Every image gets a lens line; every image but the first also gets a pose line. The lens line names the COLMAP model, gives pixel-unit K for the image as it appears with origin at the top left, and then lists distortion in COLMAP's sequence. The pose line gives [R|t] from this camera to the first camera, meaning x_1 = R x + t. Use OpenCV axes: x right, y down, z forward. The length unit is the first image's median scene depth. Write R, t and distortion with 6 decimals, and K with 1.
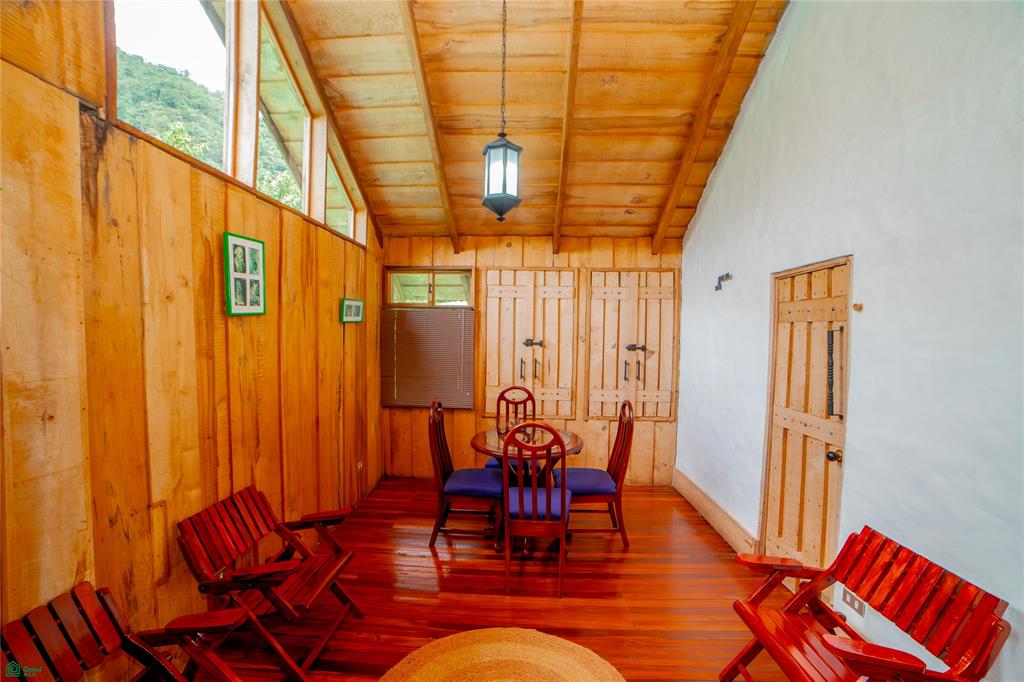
lens RADIAL K [[429.9, 0, 510.7], [0, 429.9, 353.9], [0, 0, 1]] dist [0.000503, -0.000036]
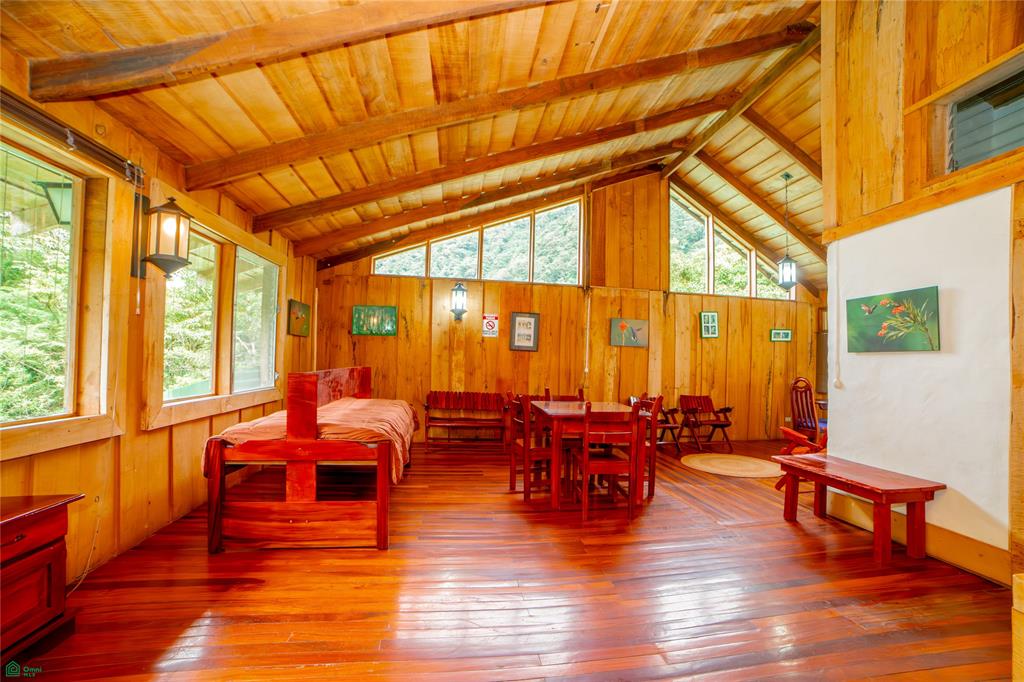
lens RADIAL K [[429.9, 0, 510.7], [0, 429.9, 353.9], [0, 0, 1]] dist [0.000503, -0.000036]
pose [[0.256243, -0.013760, -0.966515, 1.926652], [-0.074905, 0.996609, -0.034047, 0.228132], [0.963706, 0.081121, 0.254343, -1.079583]]
